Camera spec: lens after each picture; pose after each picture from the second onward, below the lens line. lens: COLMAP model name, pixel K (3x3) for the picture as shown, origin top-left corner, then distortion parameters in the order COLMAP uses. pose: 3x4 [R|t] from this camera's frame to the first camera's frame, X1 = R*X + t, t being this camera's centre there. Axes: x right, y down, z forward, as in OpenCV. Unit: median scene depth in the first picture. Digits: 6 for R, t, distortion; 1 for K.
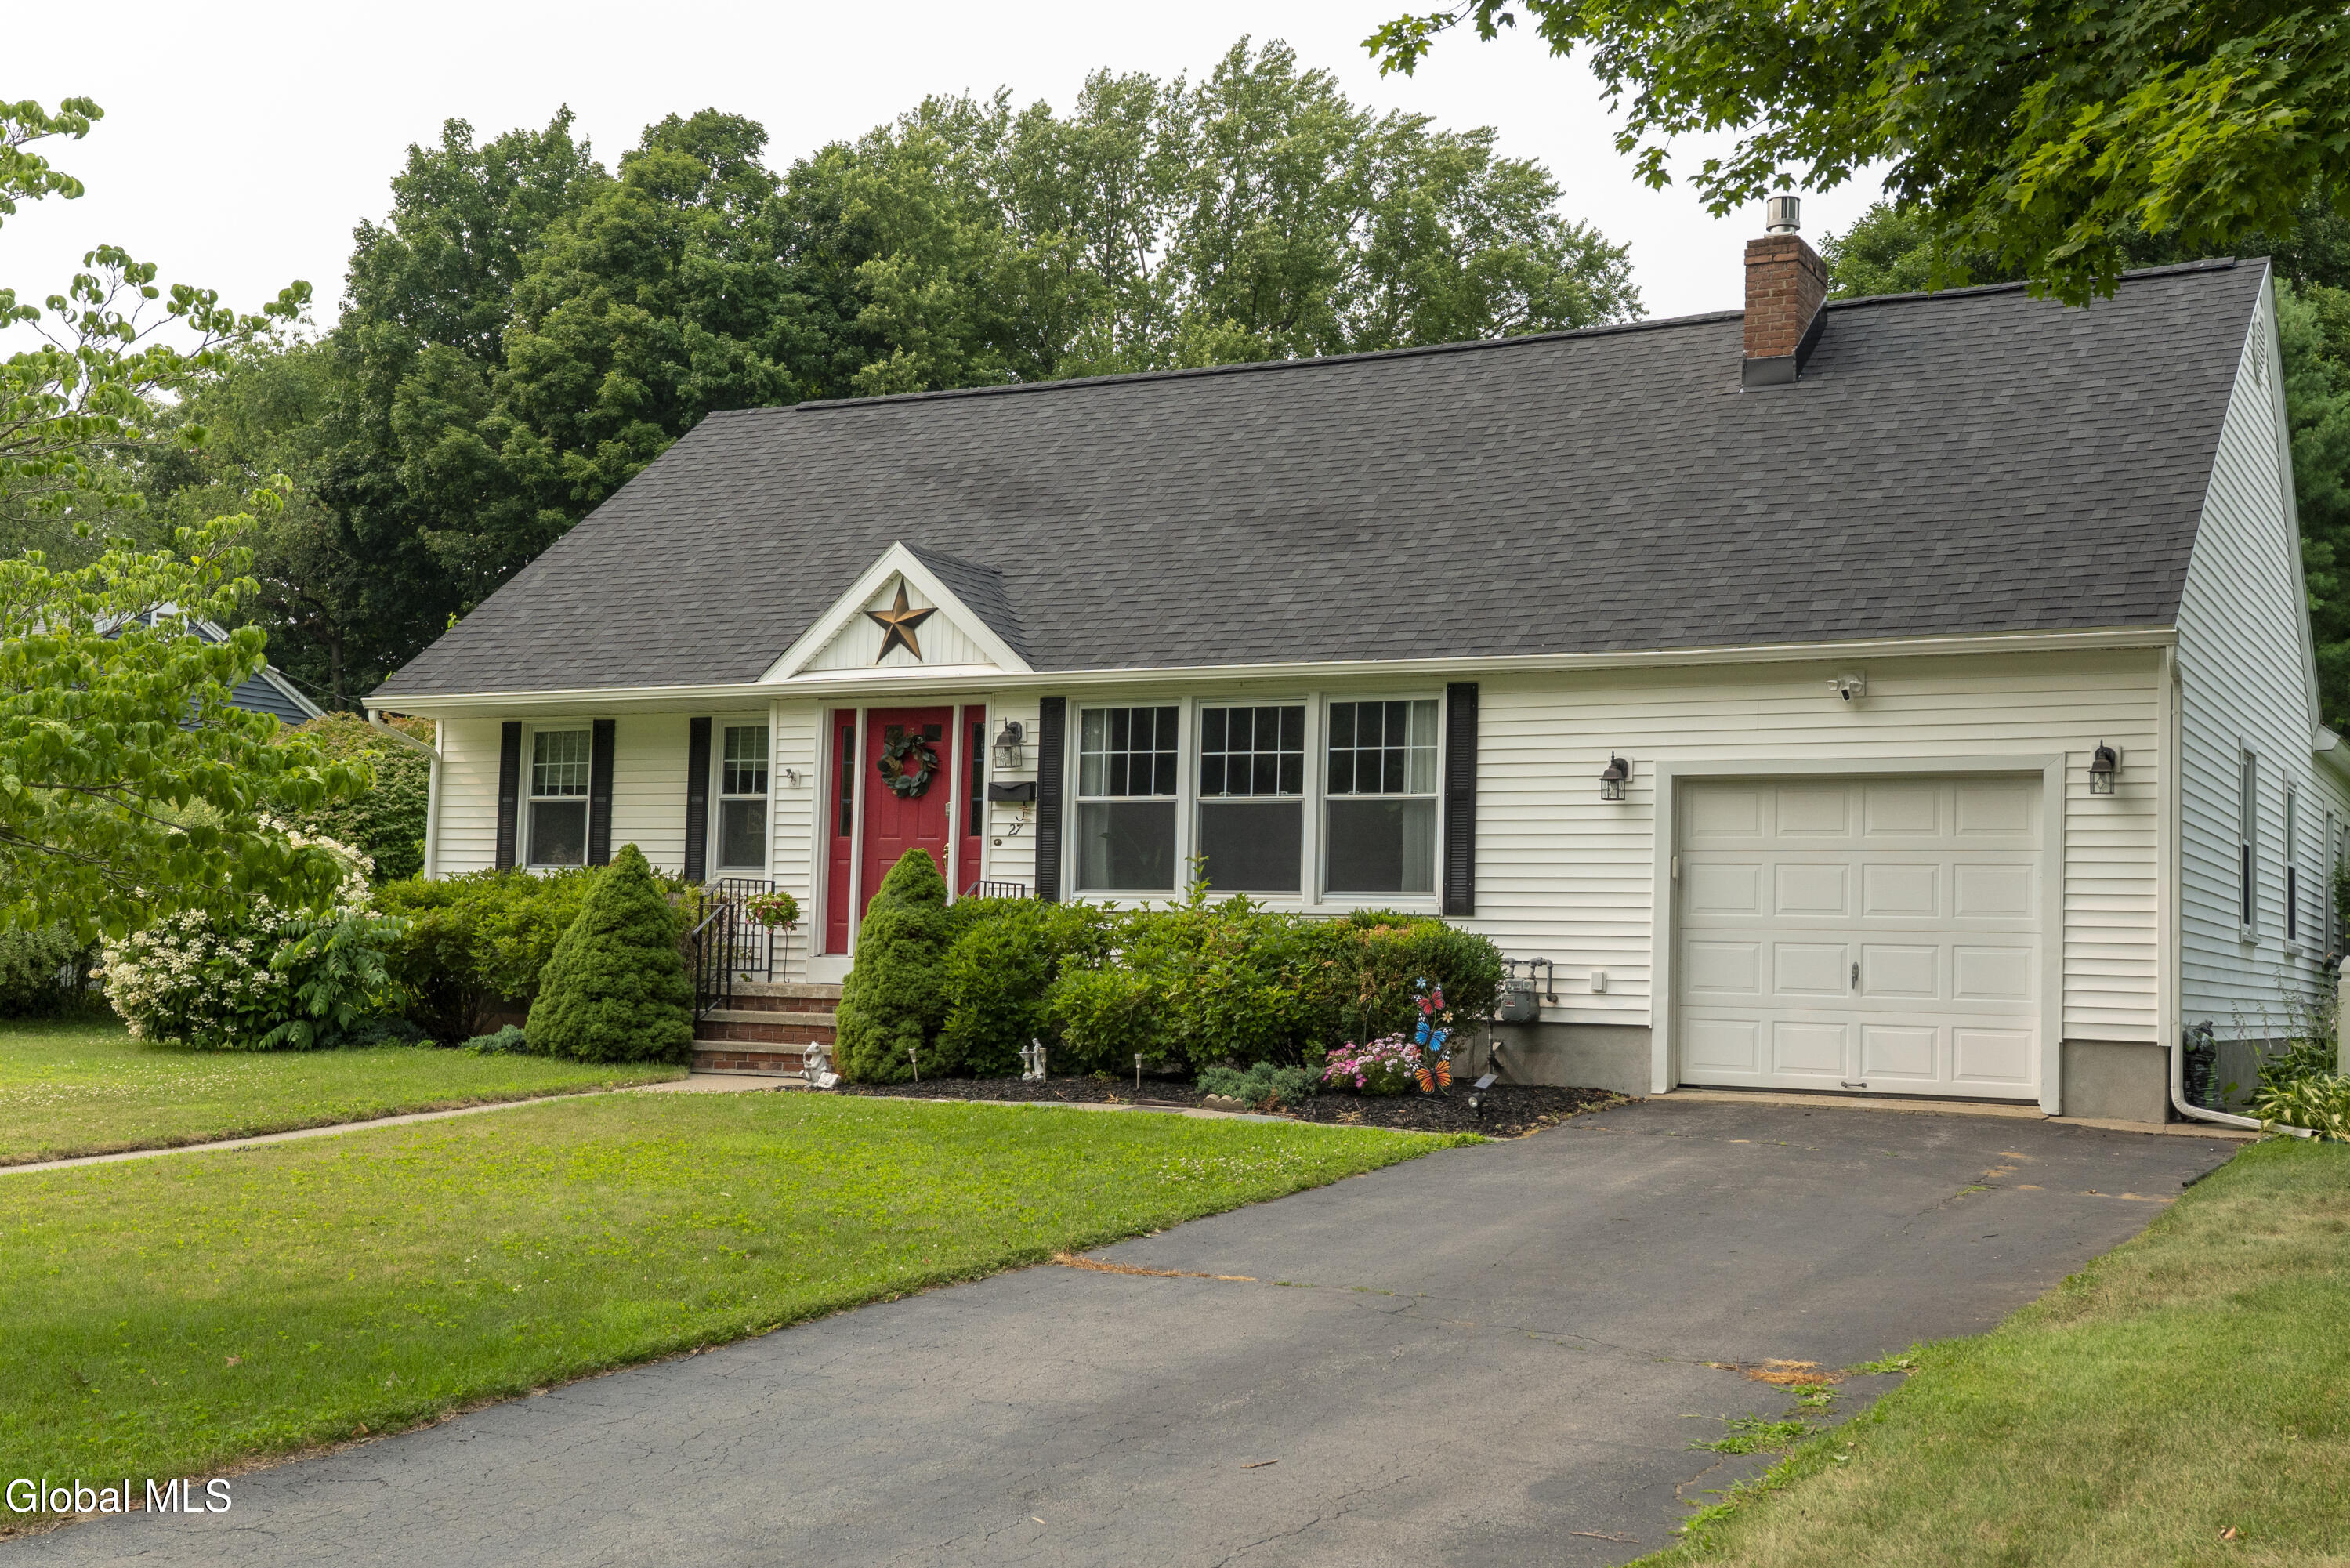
lens RADIAL K [[2622.4, 0, 1175.7], [0, 2622.4, 780.3], [0, 0, 1]] dist [0.004522, 0.000000]
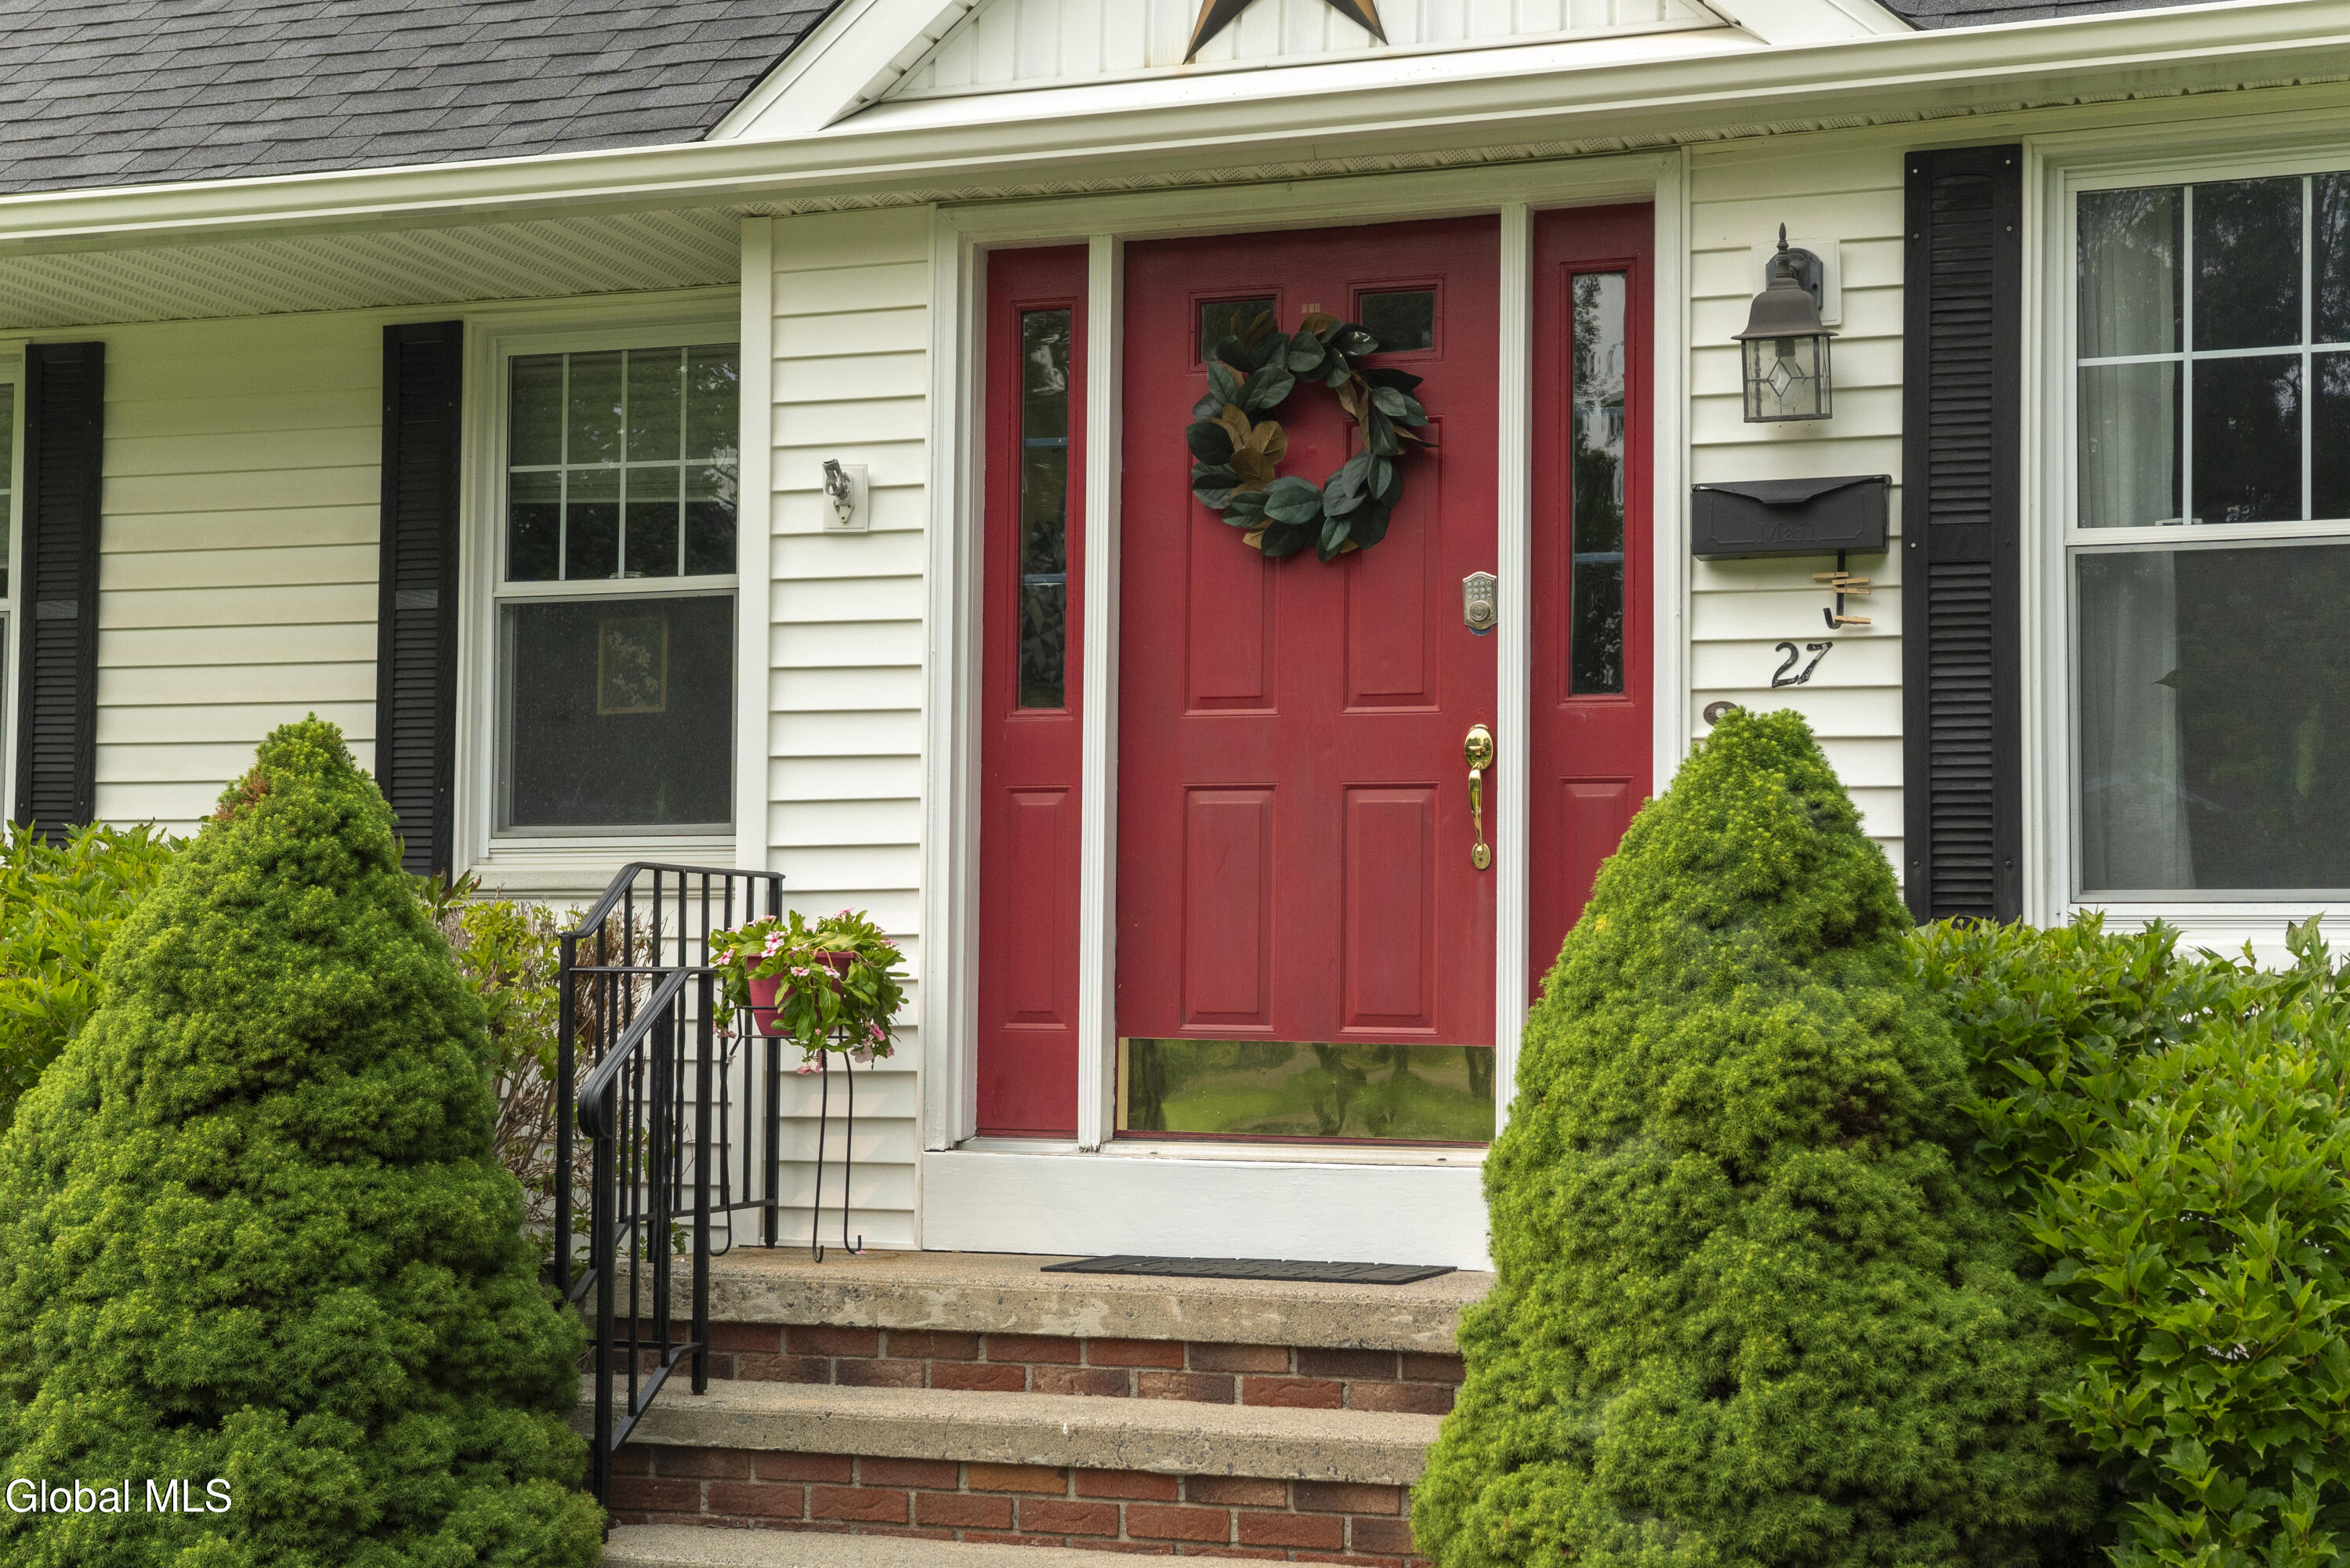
lens RADIAL K [[3517.8, 0, 1174.9], [0, 3517.8, 788.4], [0, 0, 1]] dist [0.105334, 0.000000]
pose [[0.989220, -0.009619, 0.146122, -0.172470], [0.007432, 0.999852, 0.015500, 0.025122], [-0.146249, -0.014247, 0.989145, 0.655020]]
